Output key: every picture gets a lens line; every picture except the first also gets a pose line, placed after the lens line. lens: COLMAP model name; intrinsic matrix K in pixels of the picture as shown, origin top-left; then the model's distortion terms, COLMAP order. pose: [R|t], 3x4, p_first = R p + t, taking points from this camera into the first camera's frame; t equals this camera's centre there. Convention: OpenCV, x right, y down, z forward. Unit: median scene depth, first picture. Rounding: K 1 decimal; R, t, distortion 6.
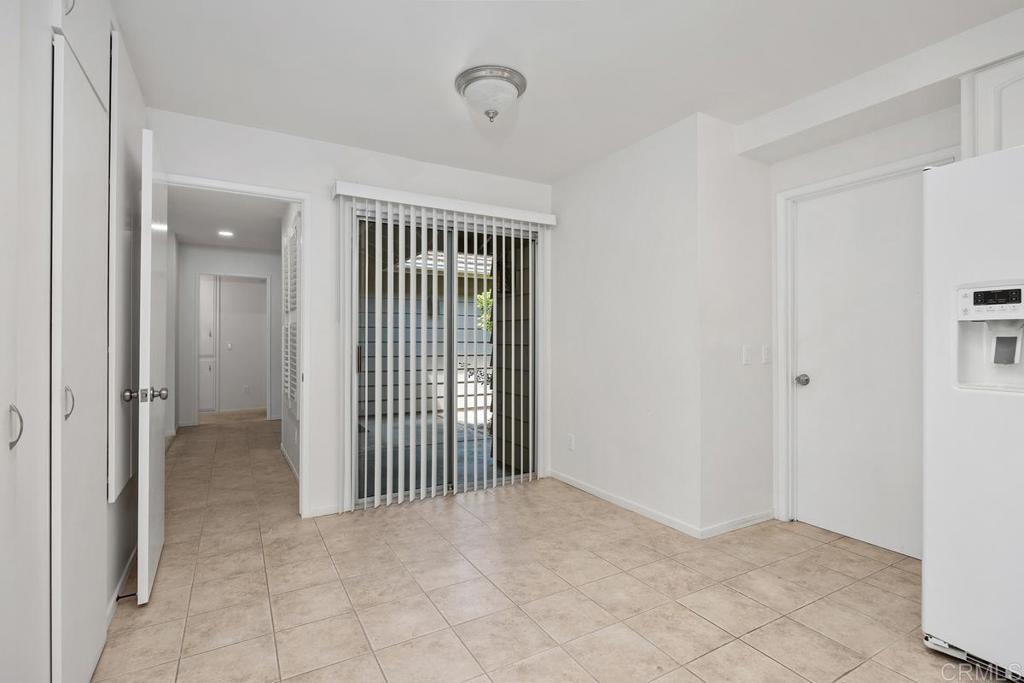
lens RADIAL K [[488.5, 0, 509.4], [0, 488.5, 340.8], [0, 0, 1]] dist [-0.002674, -0.000399]
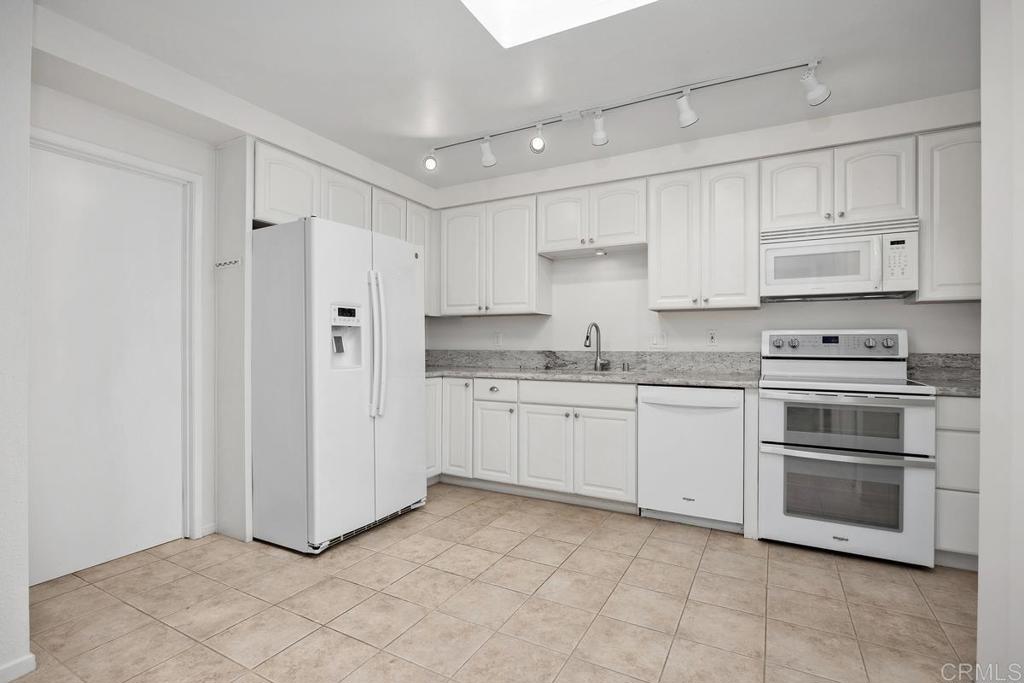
lens RADIAL K [[488.5, 0, 509.2], [0, 488.5, 340.6], [0, 0, 1]] dist [-0.002674, -0.000399]
pose [[-0.519138, 0.004081, 0.854681, -0.544812], [0.003894, 0.999990, -0.002409, 0.010326], [-0.854681, 0.002077, -0.519149, 1.053068]]
